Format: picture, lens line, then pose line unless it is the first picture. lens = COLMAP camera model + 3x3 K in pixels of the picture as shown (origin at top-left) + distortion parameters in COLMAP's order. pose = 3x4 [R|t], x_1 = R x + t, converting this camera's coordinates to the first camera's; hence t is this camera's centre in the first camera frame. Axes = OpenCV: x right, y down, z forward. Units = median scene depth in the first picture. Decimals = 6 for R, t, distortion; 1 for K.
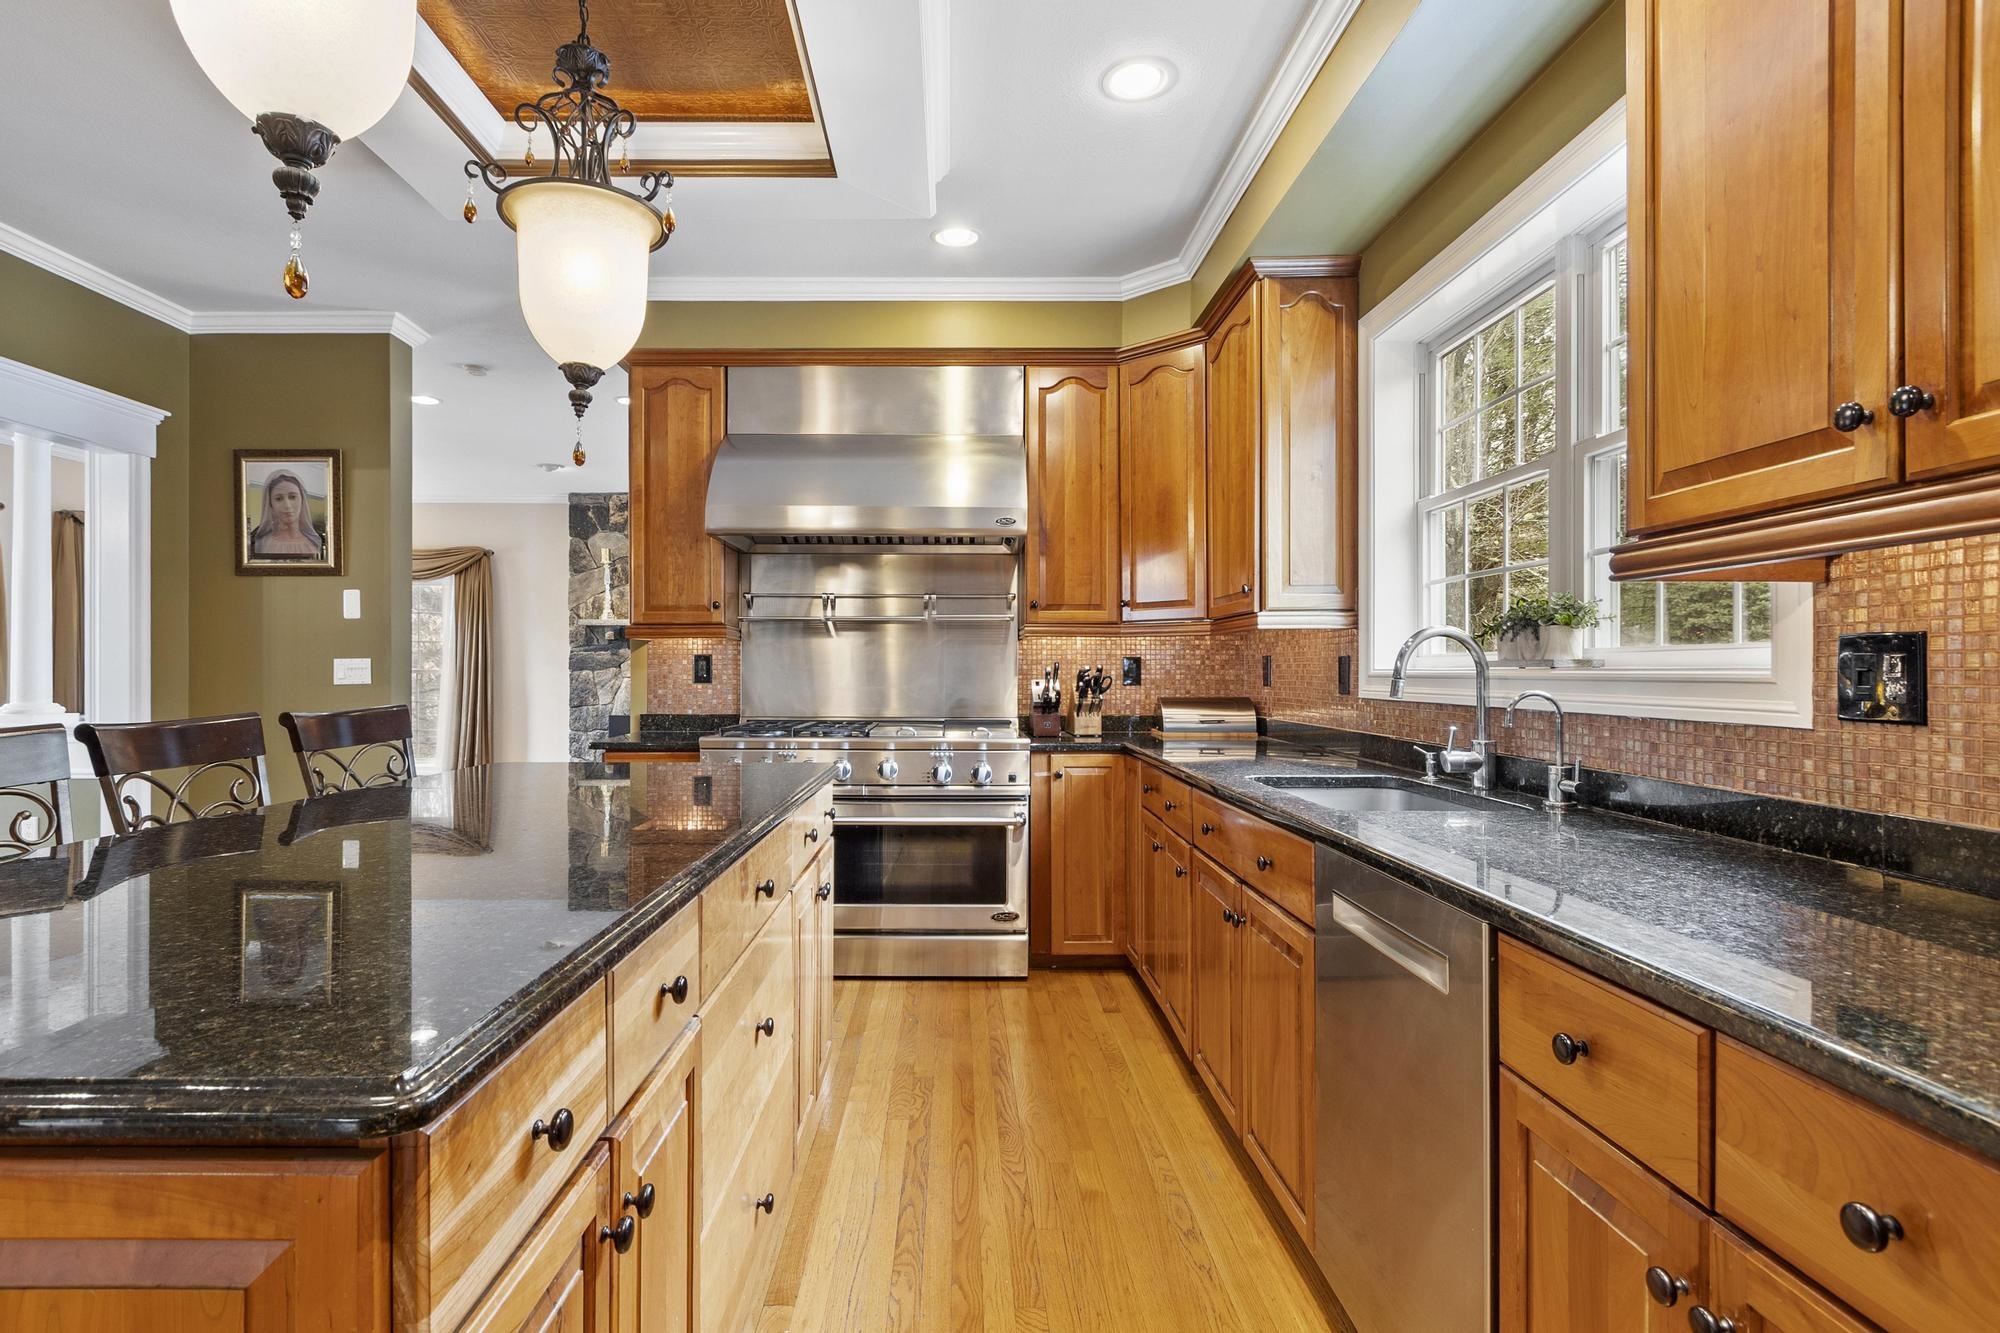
lens RADIAL K [[1025.1, 0, 942.9], [0, 1025.1, 674.5], [0, 0, 1]] dist [-0.004328, -0.009992]
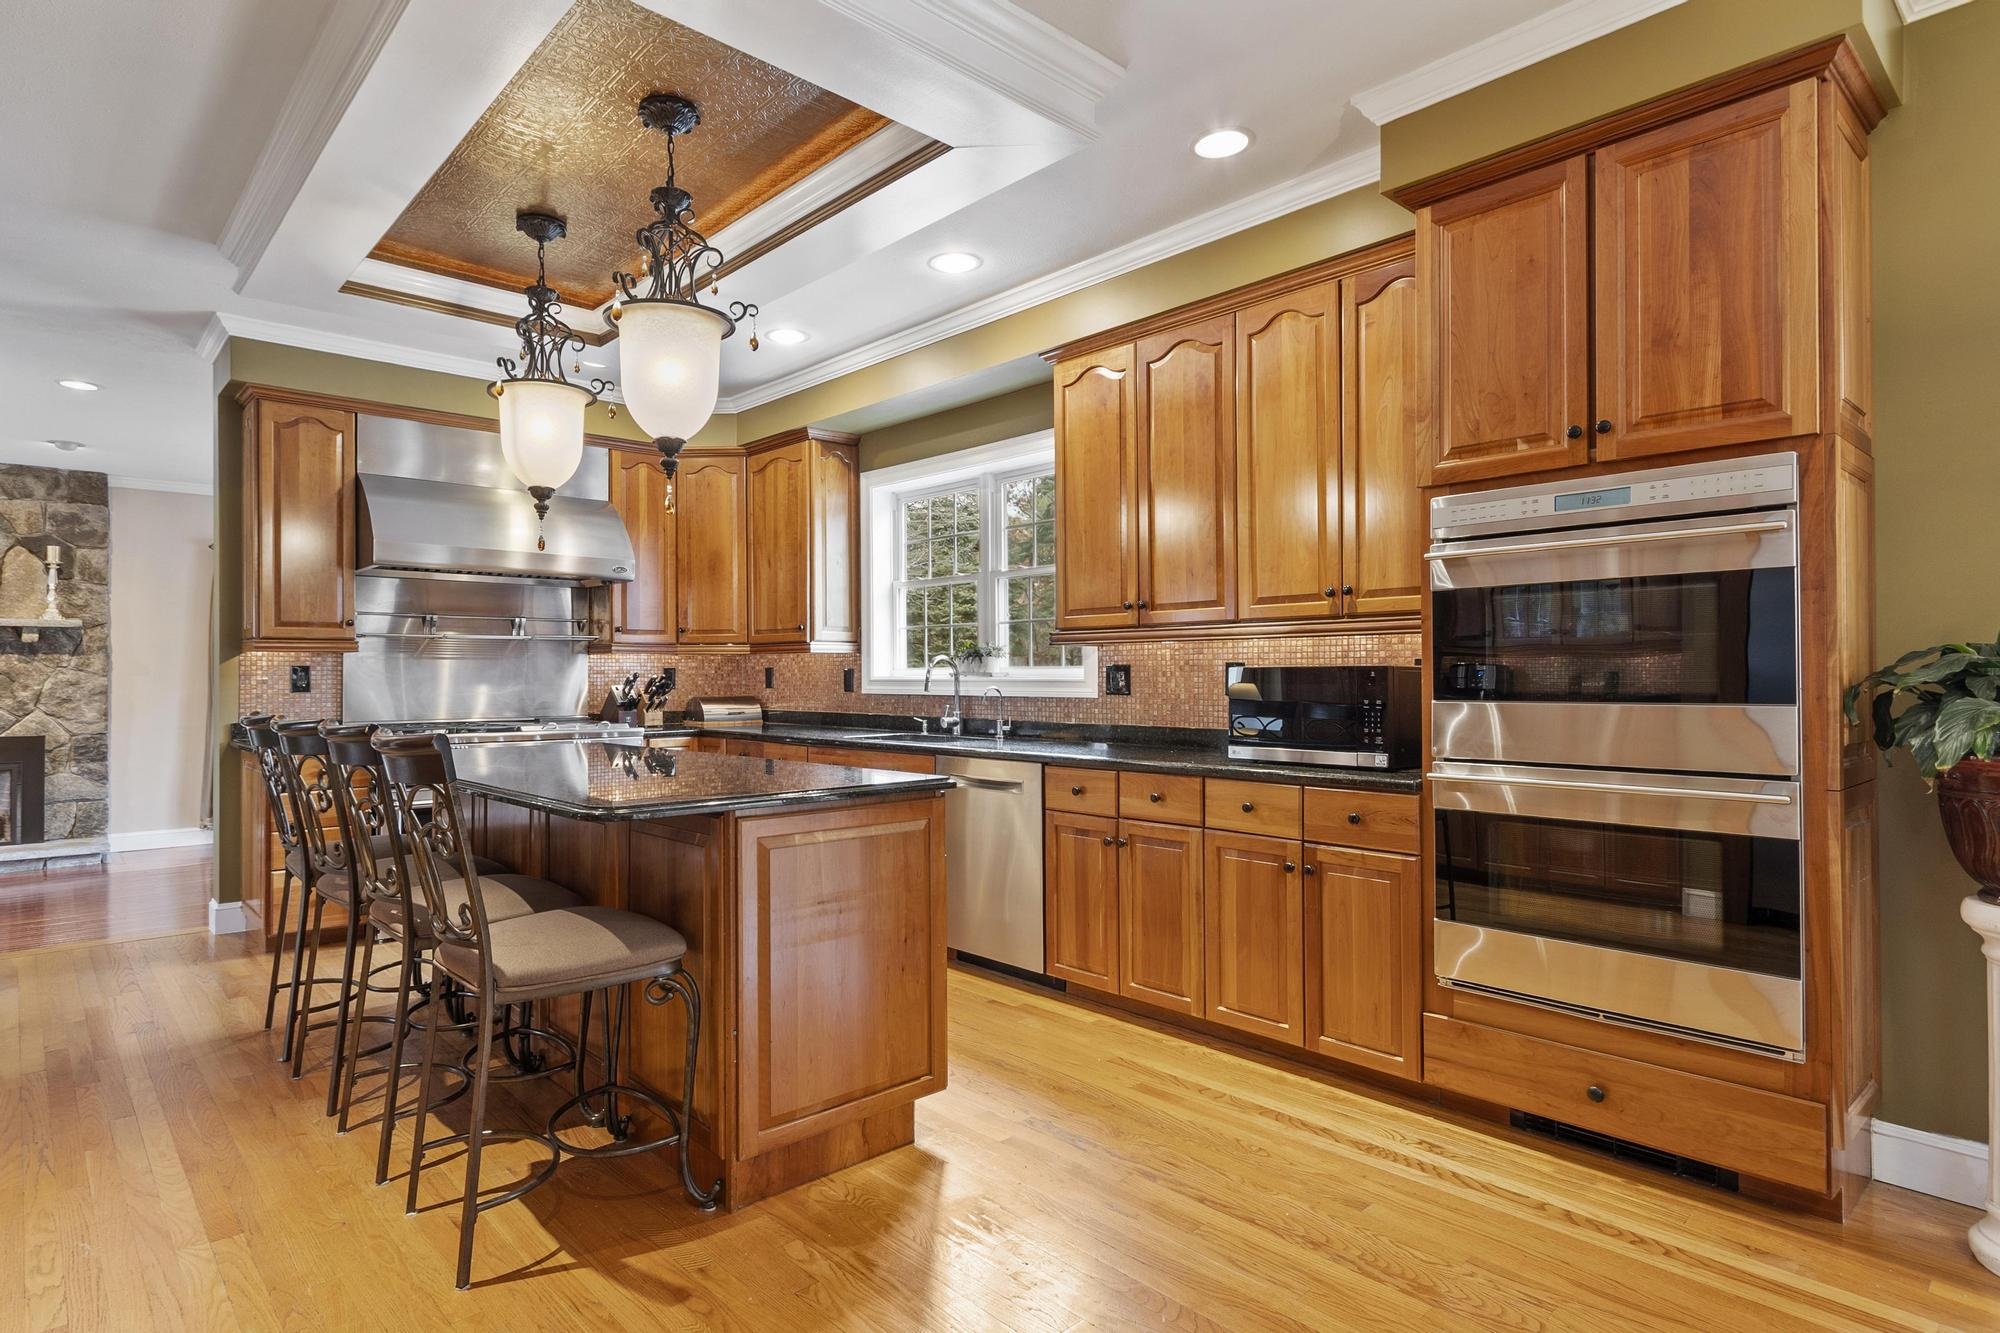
lens RADIAL K [[1025.1, 0, 1041.3], [0, 1025.1, 667.3], [0, 0, 1]] dist [-0.004328, -0.009992]
pose [[0.700881, 0.000696, 0.713277, -0.499086], [0.007429, 0.999938, -0.008276, -0.003722], [-0.713239, 0.011100, 0.700833, -0.342906]]
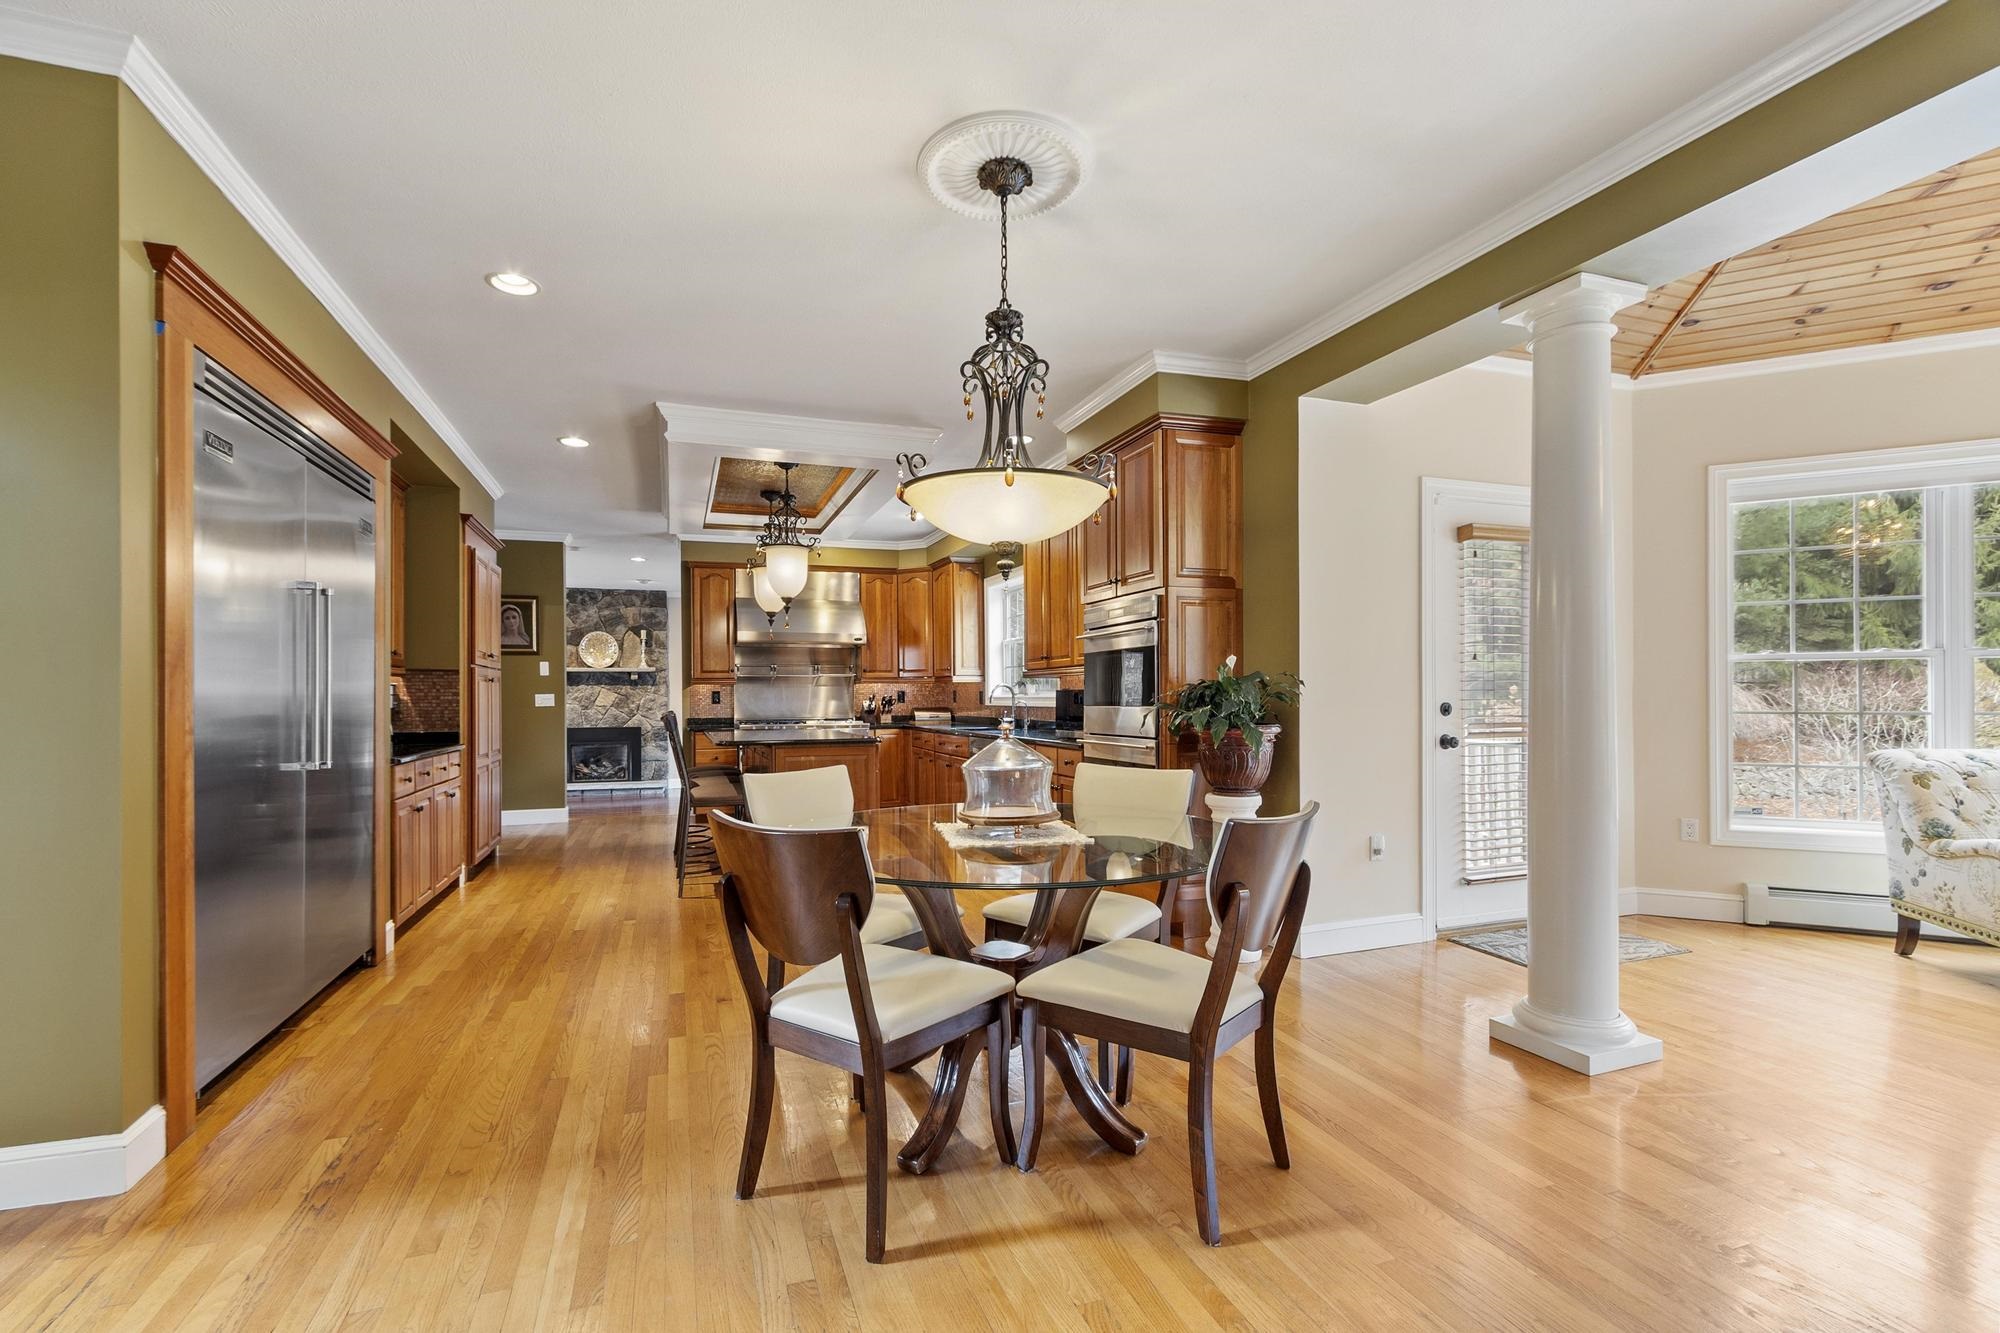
lens RADIAL K [[889.6, 0, 975.9], [0, 889.6, 696.4], [0, 0, 1]] dist [-0.005086, 0.001774]
pose [[0.941321, -0.007910, 0.337420, -0.402500], [0.009457, 0.999951, -0.002939, 0.003604], [-0.337380, 0.005958, 0.941350, -1.164937]]
